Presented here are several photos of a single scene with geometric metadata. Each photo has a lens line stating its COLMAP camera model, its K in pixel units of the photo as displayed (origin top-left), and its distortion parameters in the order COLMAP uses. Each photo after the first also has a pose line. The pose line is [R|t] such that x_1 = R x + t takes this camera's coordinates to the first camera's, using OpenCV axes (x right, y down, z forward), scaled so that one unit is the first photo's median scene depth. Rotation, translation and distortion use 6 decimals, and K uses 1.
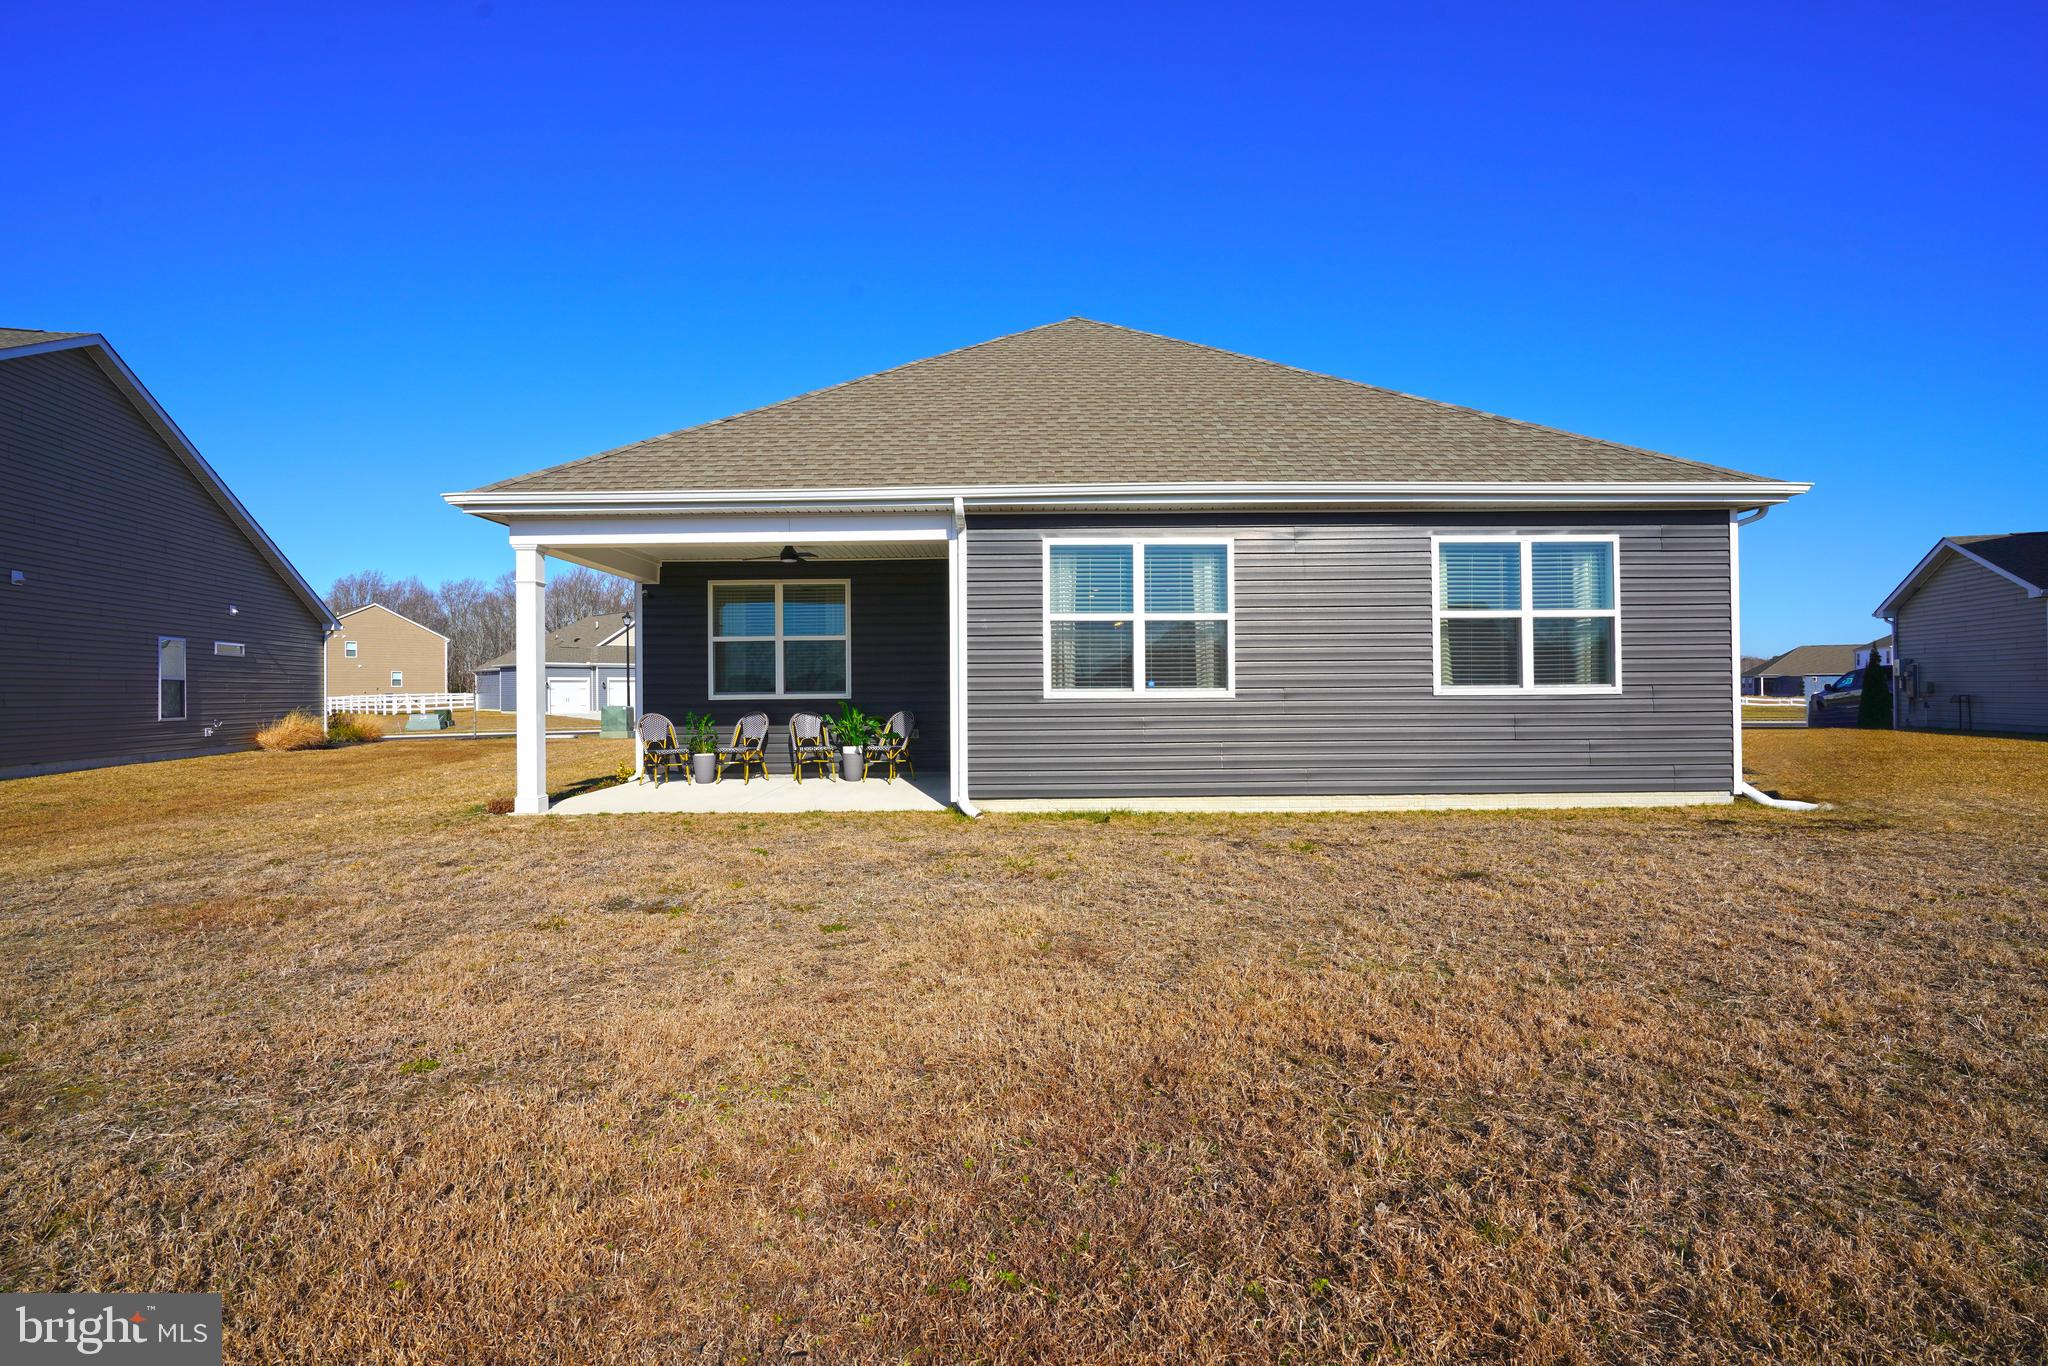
lens RADIAL K [[915.0, 0, 1015.3], [0, 915.0, 686.7], [0, 0, 1]] dist [-0.015859, 0.006156]
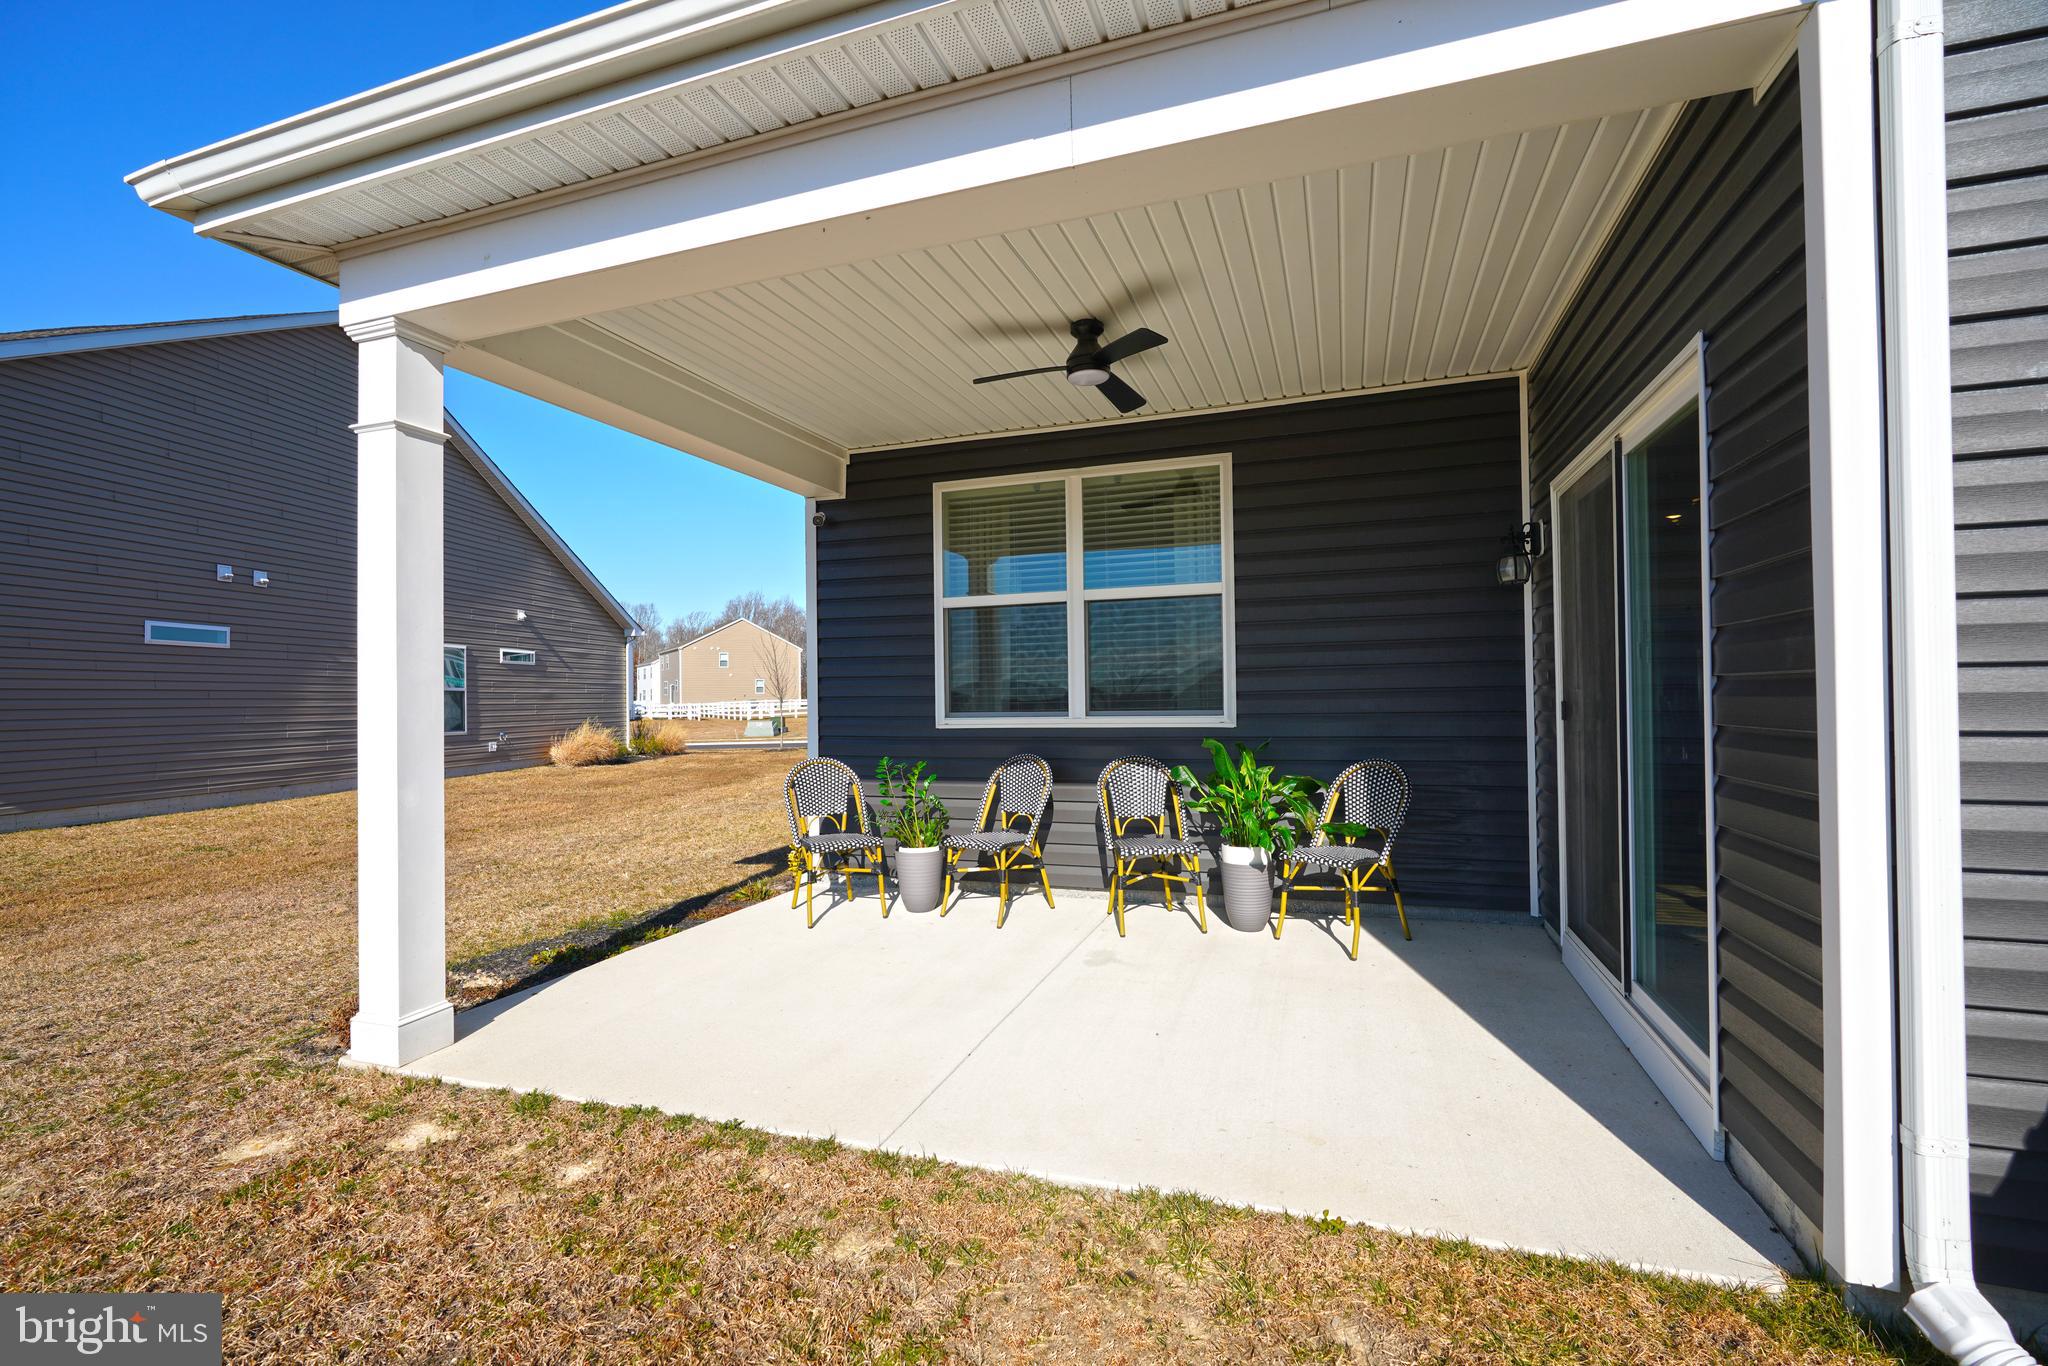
lens RADIAL K [[915.0, 0, 1016.8], [0, 915.0, 689.3], [0, 0, 1]] dist [-0.015859, 0.006156]
pose [[0.940114, -0.006595, -0.340796, -0.129733], [0.006211, 0.999978, -0.002216, -0.005126], [0.340803, -0.000033, 0.940135, 0.559521]]
